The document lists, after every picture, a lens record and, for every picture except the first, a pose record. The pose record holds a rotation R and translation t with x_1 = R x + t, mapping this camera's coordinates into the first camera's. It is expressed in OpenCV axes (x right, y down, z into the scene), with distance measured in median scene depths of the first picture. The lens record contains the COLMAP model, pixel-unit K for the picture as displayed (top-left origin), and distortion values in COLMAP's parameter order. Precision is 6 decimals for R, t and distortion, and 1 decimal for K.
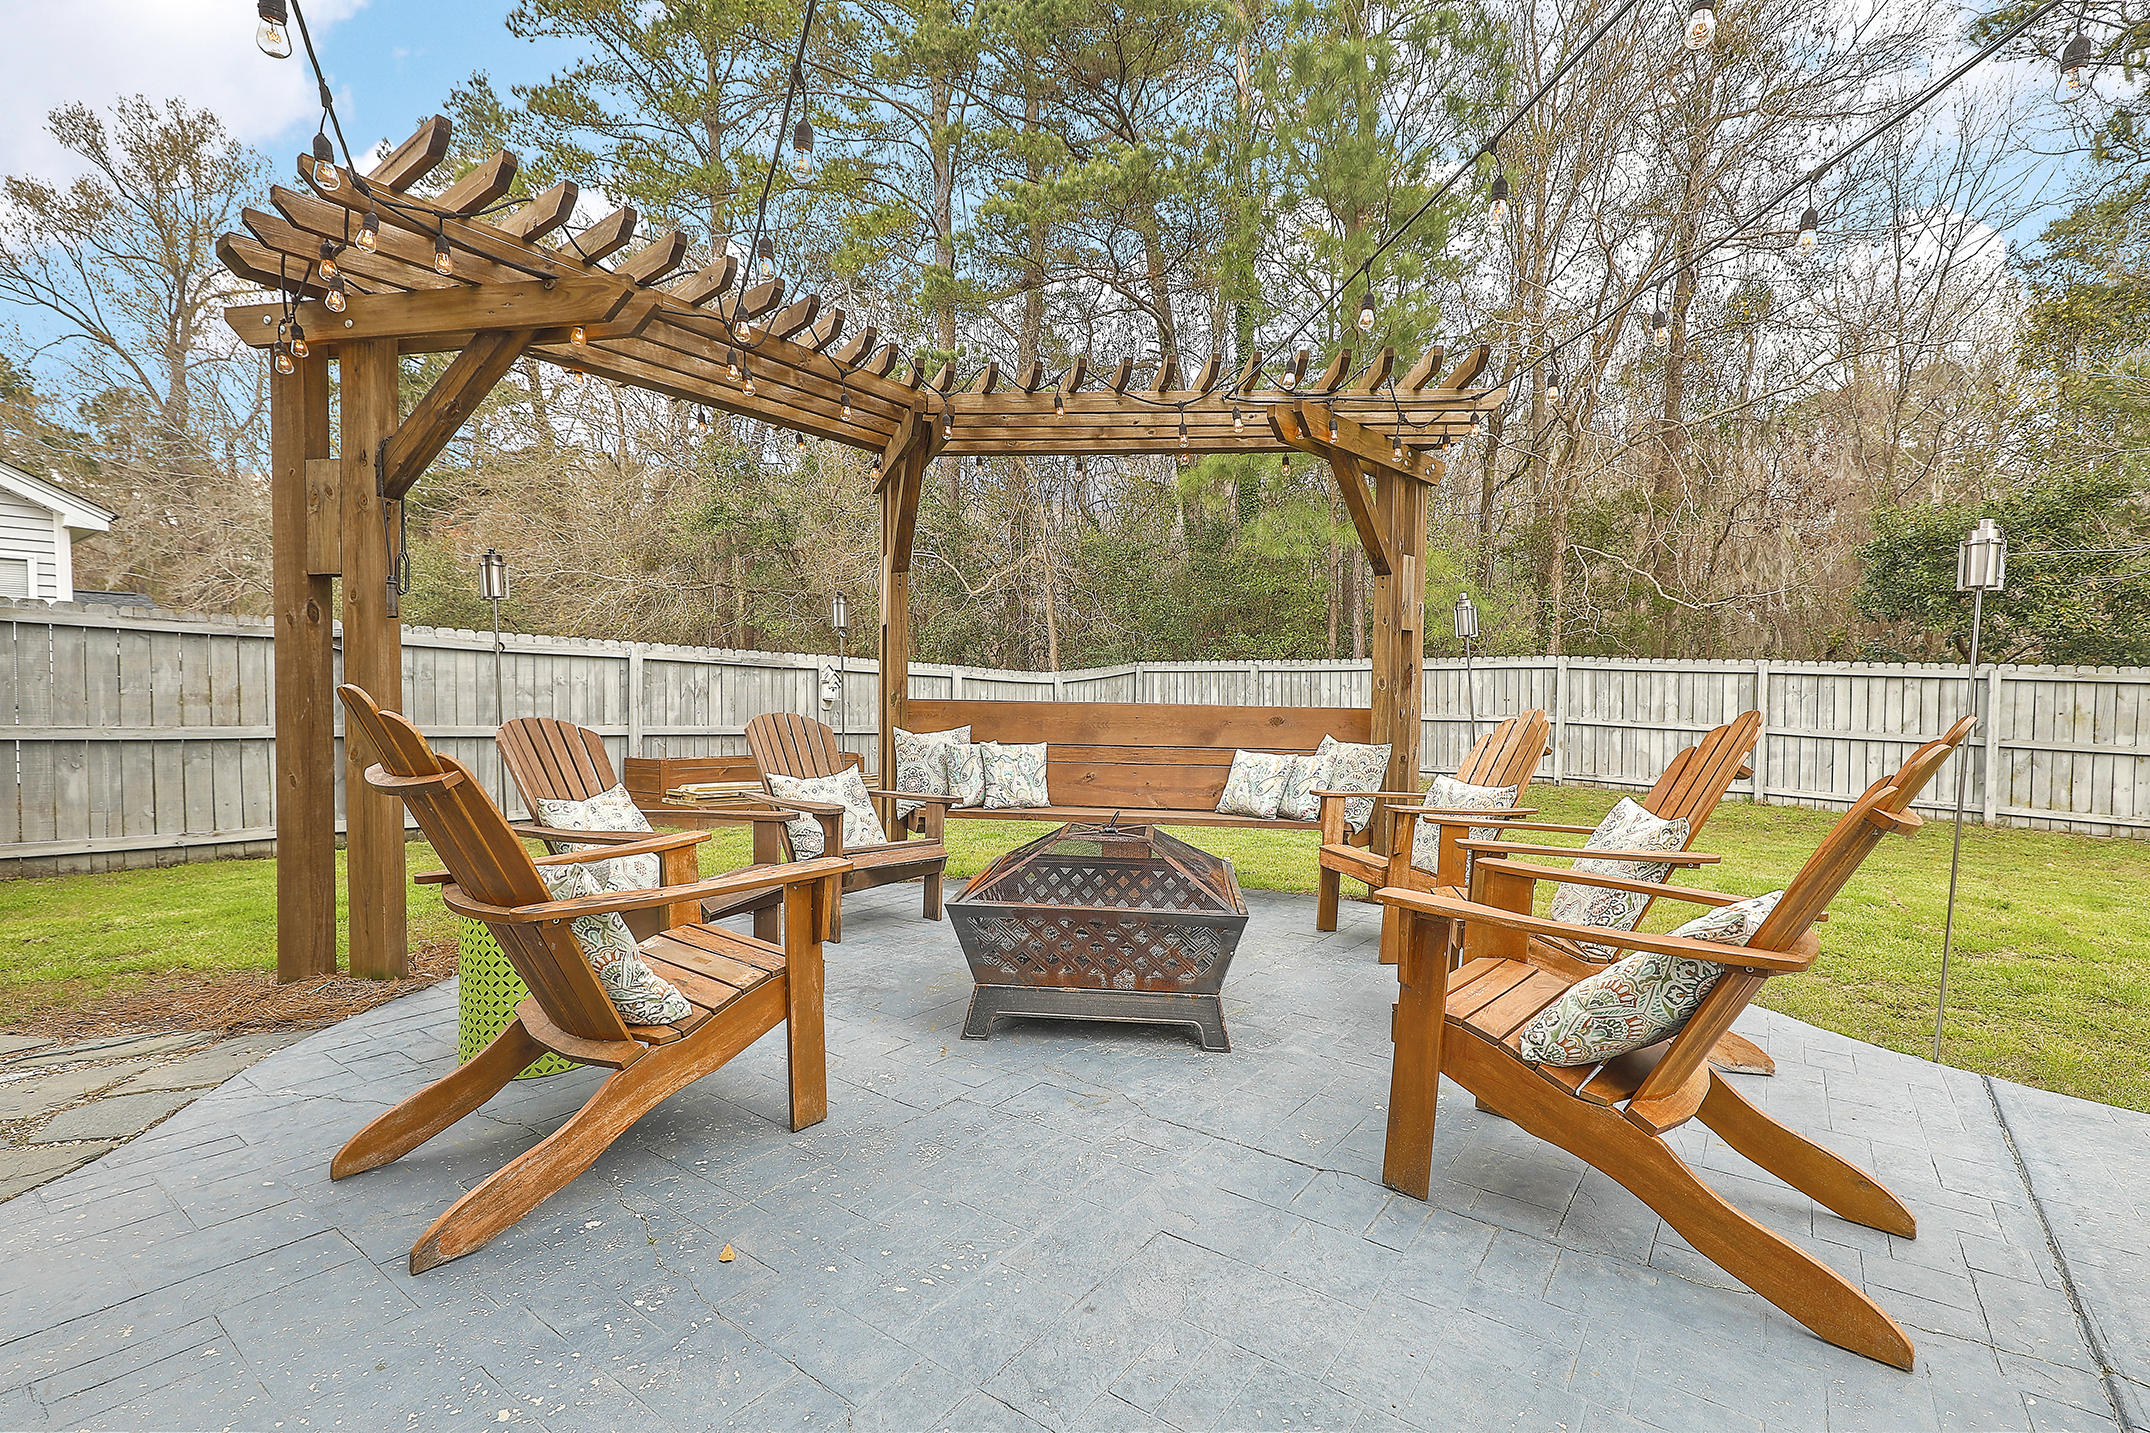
lens RADIAL K [[1000.9, 0, 1040.2], [0, 1000.9, 713.3], [0, 0, 1]] dist [-0.004197, -0.000461]
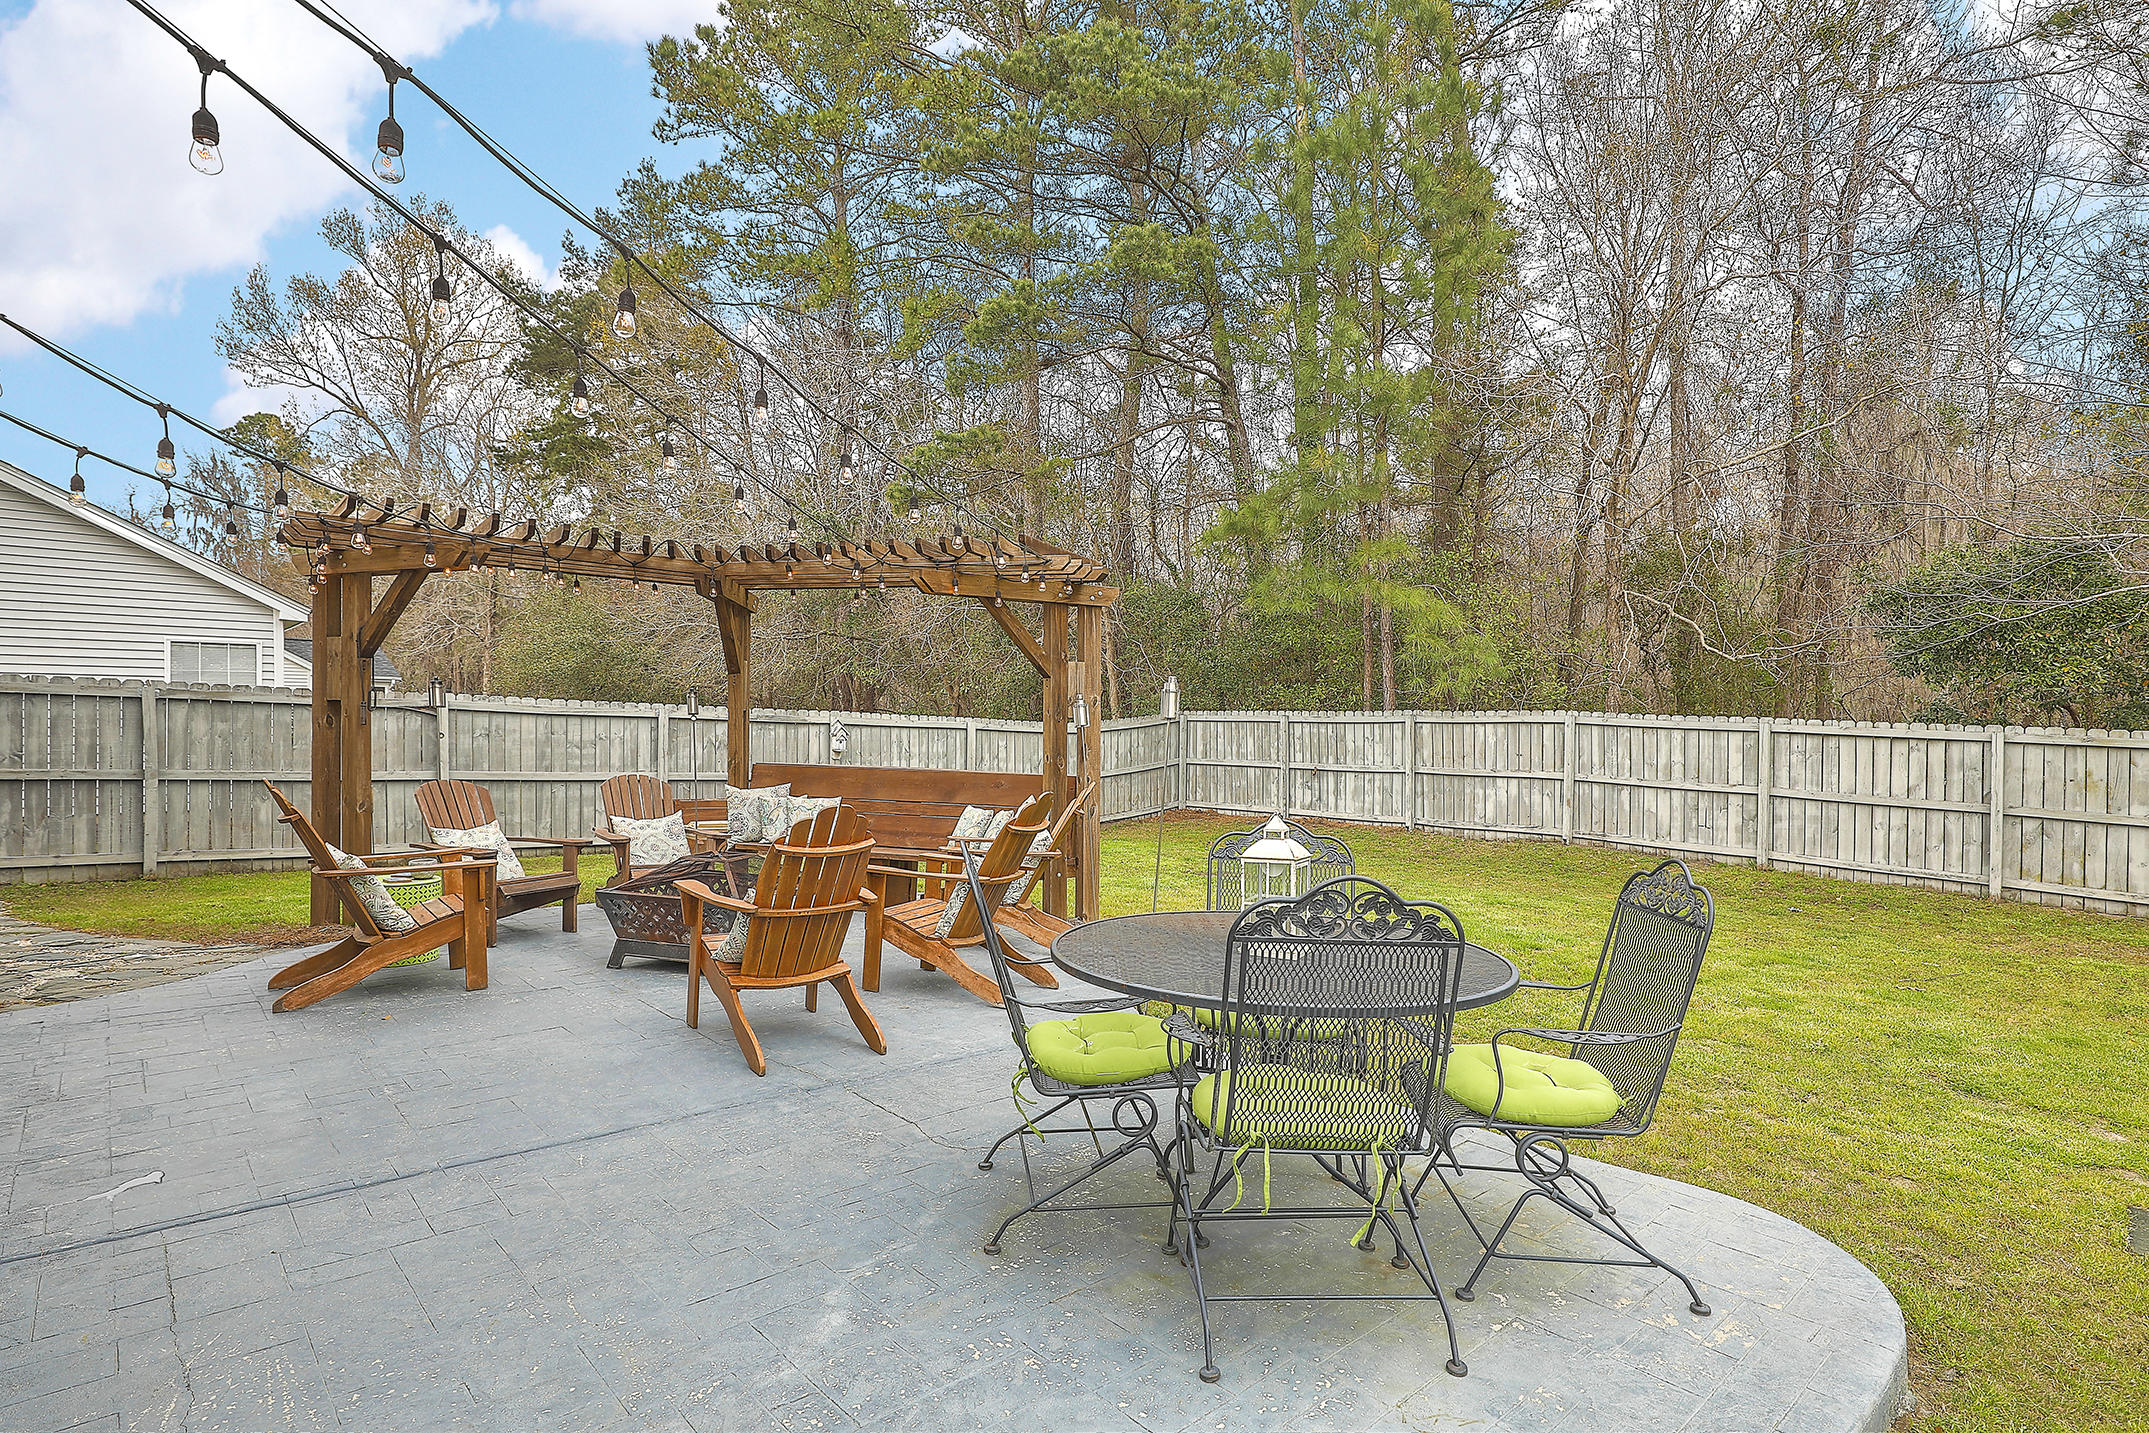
lens RADIAL K [[1181.7, 0, 1074.5], [0, 1181.7, 716.5], [0, 0, 1]] dist [-0.013571, 0.000252]
pose [[0.974916, 0.004672, -0.222523, 0.352046], [-0.009840, 0.999707, -0.022121, -0.024991], [0.222355, 0.023755, 0.974676, -0.256885]]
